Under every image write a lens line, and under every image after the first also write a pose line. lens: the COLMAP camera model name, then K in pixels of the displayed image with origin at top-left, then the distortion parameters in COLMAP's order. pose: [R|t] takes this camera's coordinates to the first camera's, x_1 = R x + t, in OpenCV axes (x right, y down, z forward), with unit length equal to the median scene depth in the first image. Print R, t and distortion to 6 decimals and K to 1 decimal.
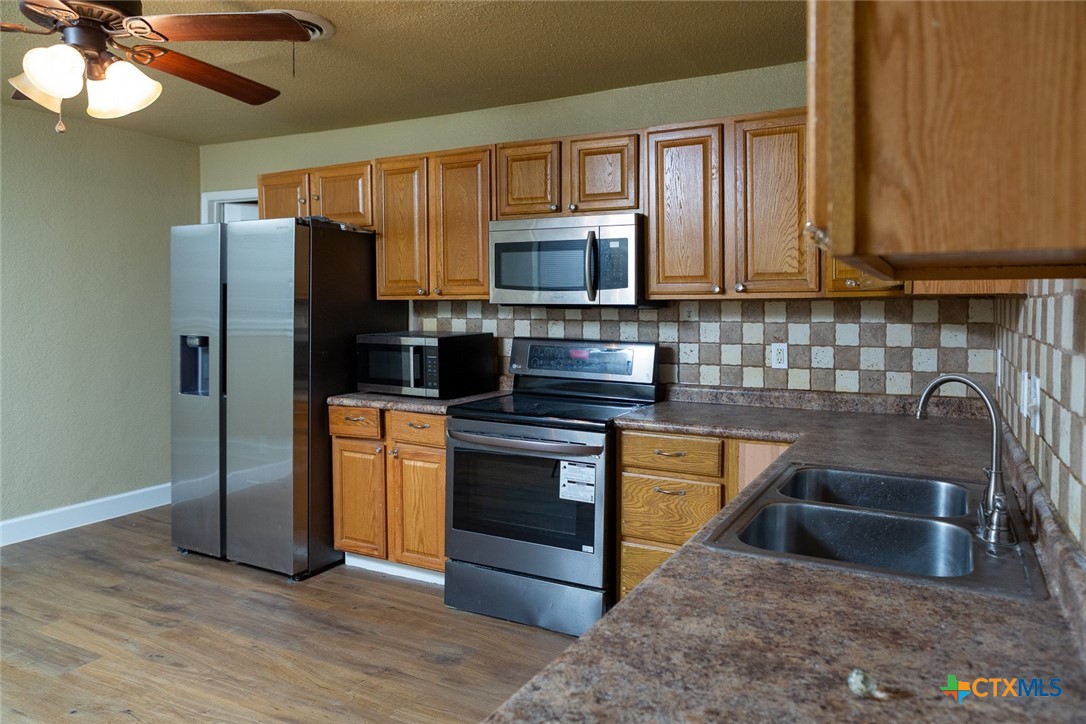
lens RADIAL K [[749.2, 0, 513.7], [0, 749.2, 343.0], [0, 0, 1]] dist [-0.023218, 0.001549]
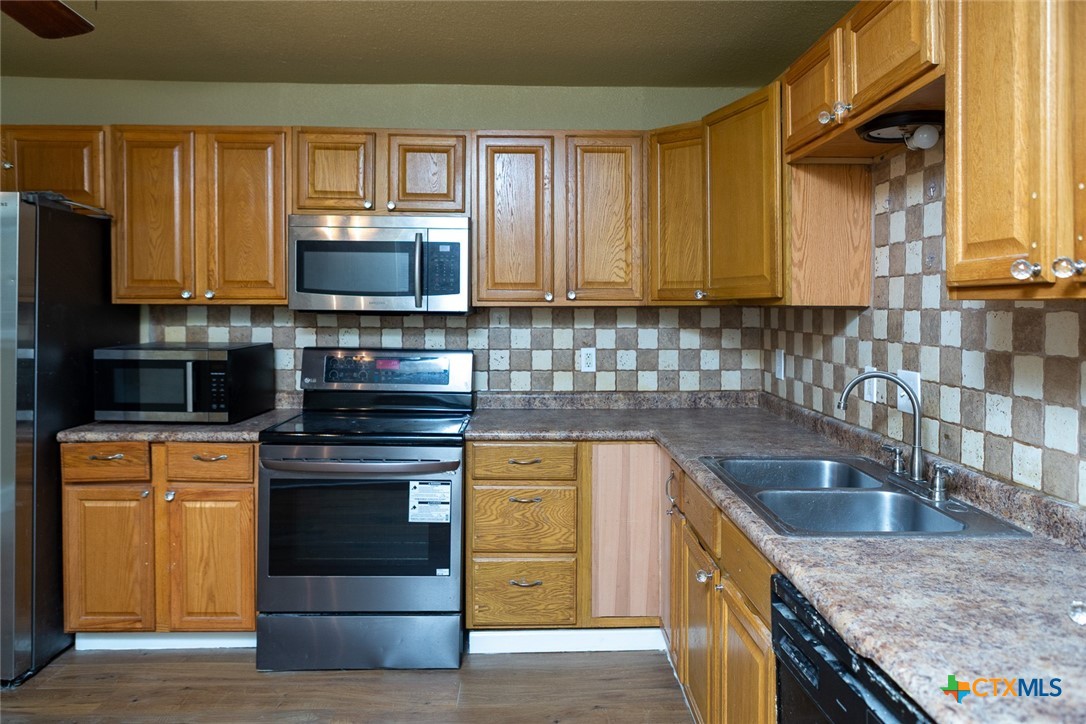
lens RADIAL K [[781.1, 0, 545.5], [0, 781.1, 334.3], [0, 0, 1]] dist [-0.019760, 0.003208]
pose [[0.855267, -0.013072, 0.518022, -0.277907], [0.021536, 0.999715, -0.010329, -0.009242], [-0.517740, 0.019990, 0.855305, 0.086594]]
